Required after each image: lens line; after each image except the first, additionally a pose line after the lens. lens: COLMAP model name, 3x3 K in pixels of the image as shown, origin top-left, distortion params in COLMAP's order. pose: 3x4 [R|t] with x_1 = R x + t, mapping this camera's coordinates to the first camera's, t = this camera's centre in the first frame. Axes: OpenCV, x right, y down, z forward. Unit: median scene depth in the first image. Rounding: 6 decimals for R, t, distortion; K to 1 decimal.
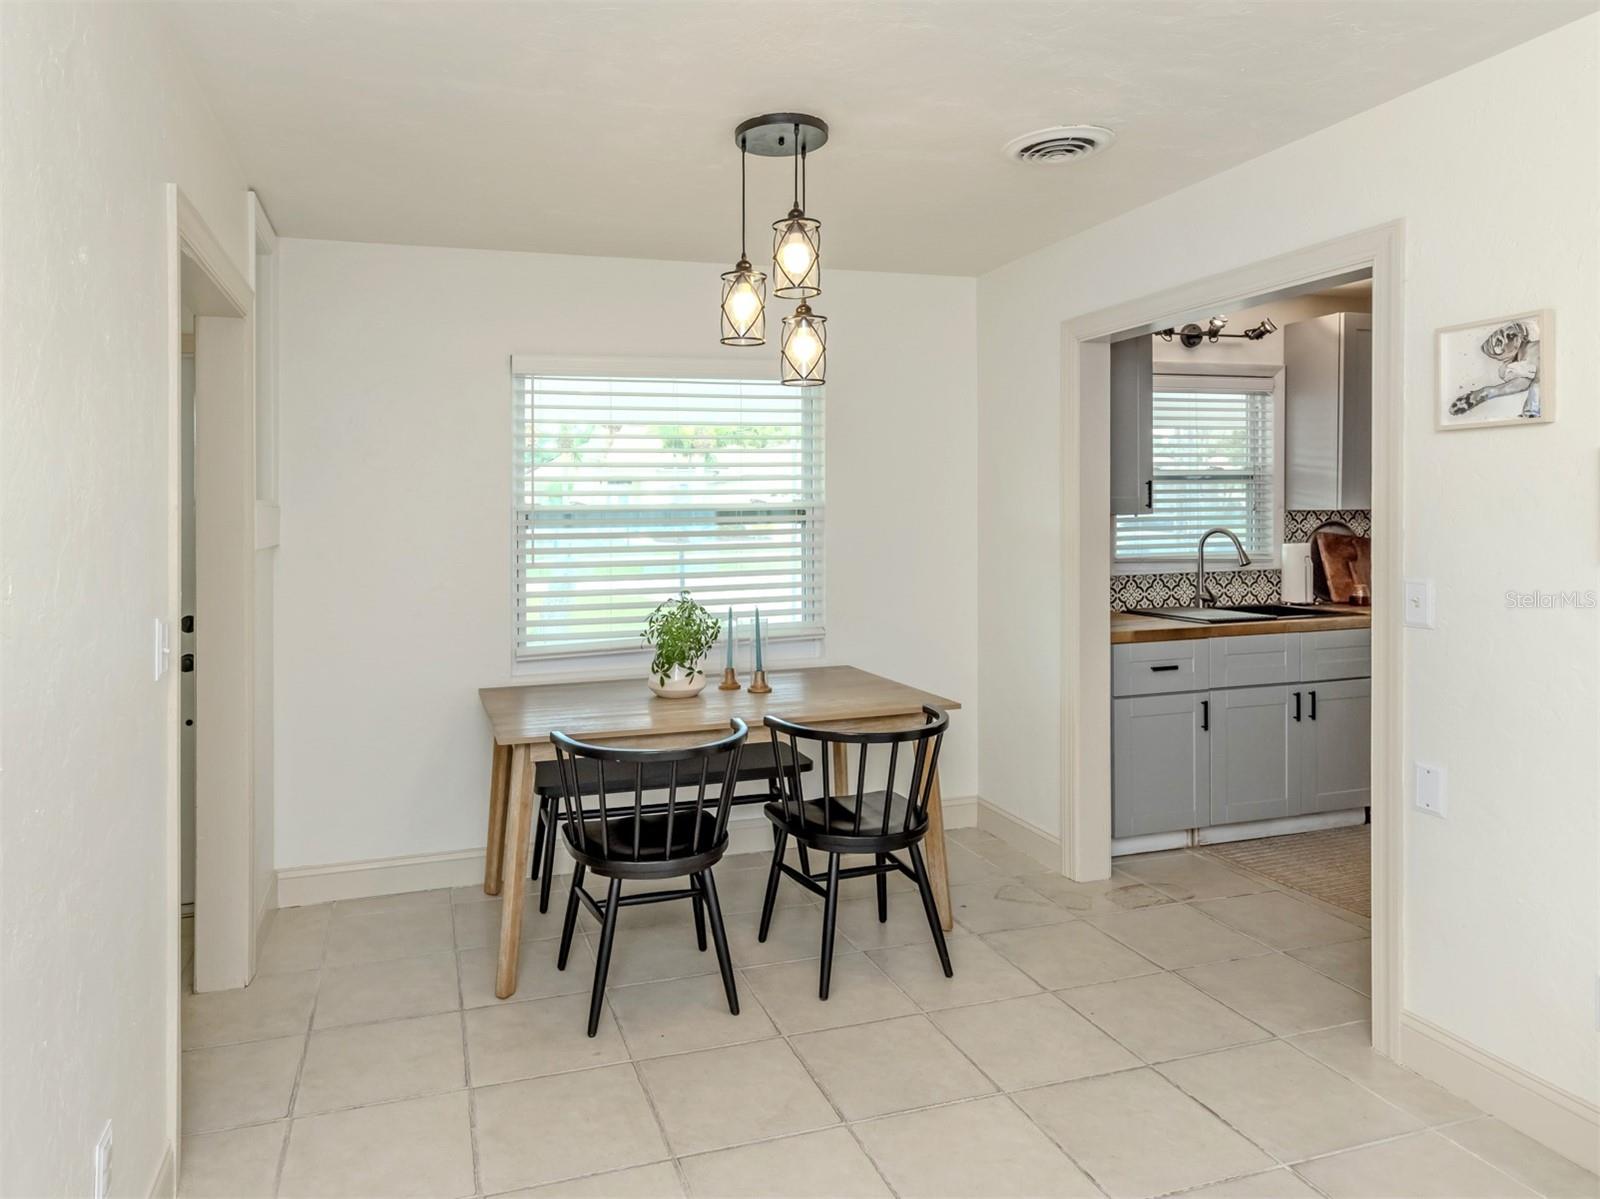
lens RADIAL K [[946.7, 0, 717.6], [0, 946.7, 518.9], [0, 0, 1]] dist [-0.002896, 0.000025]
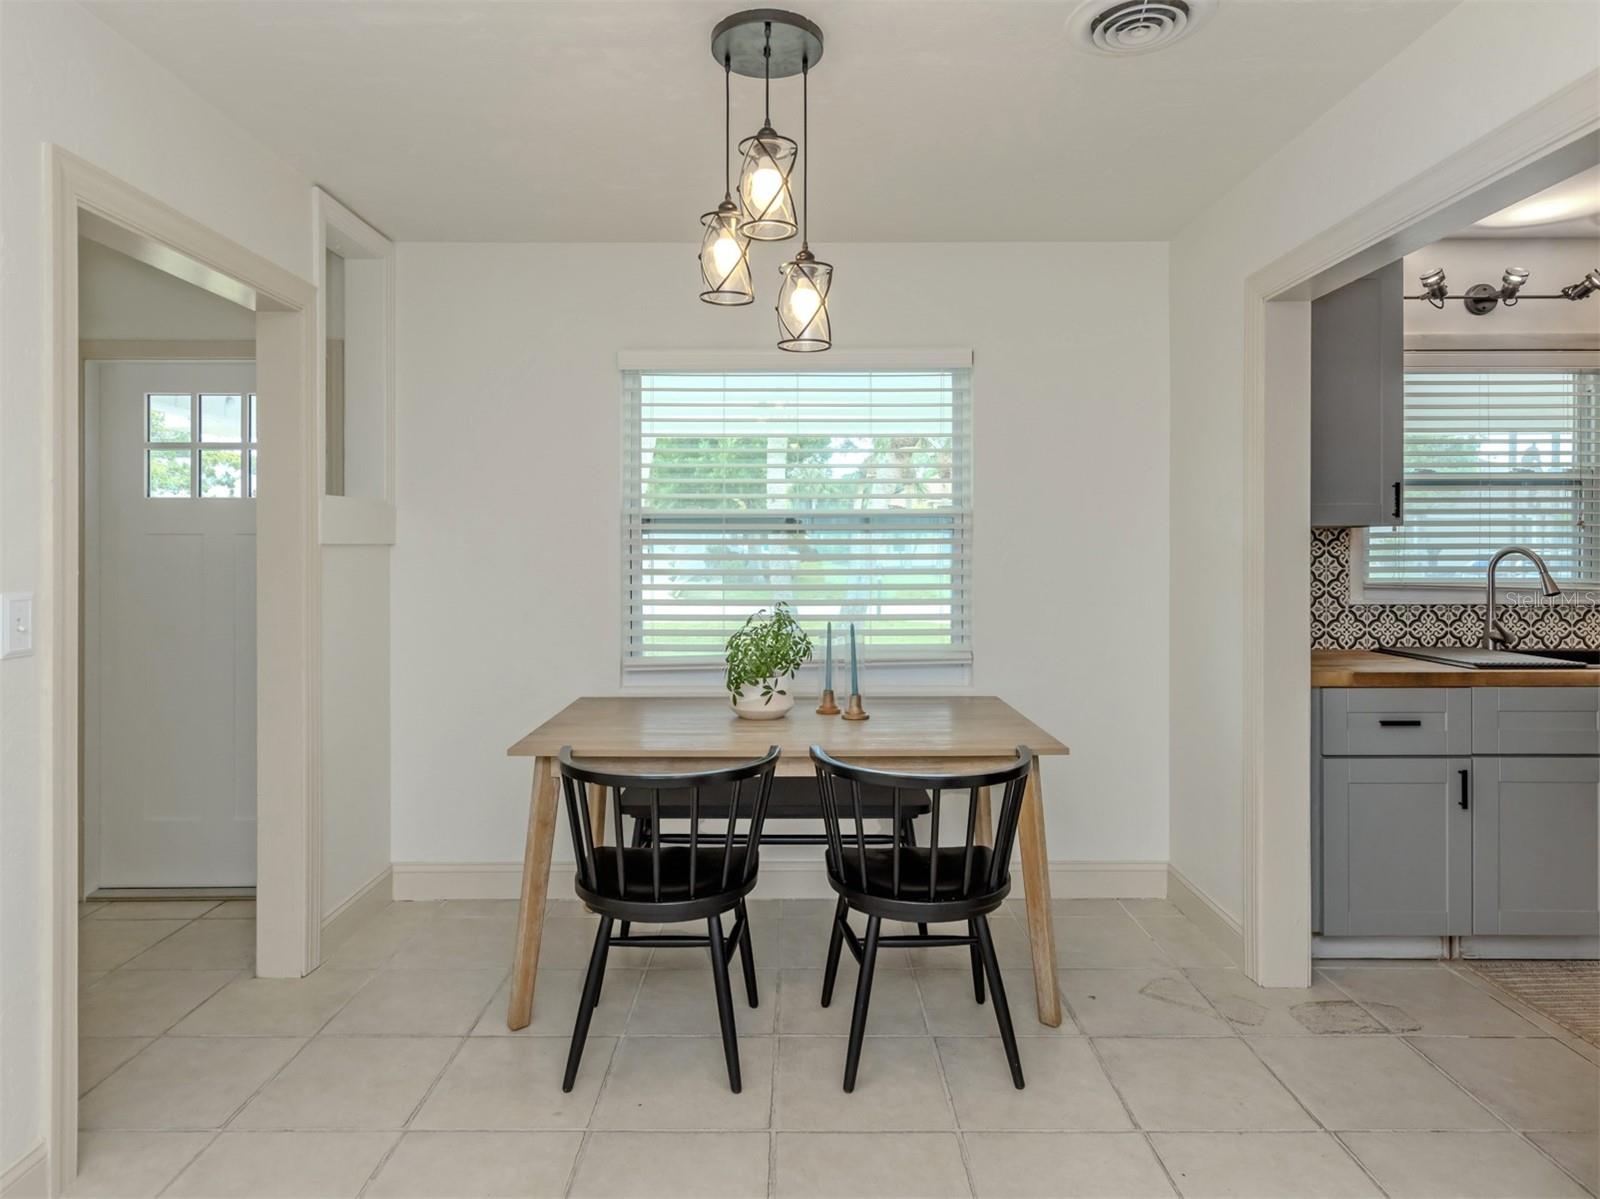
lens RADIAL K [[918.7, 0, 796.5], [0, 918.7, 544.0], [0, 0, 1]] dist [0.003185, -0.000684]
pose [[0.963535, 0.014047, -0.267212, 0.197271], [-0.014989, 0.999887, -0.001486, 0.020434], [0.267161, 0.005437, 0.963637, 0.146164]]
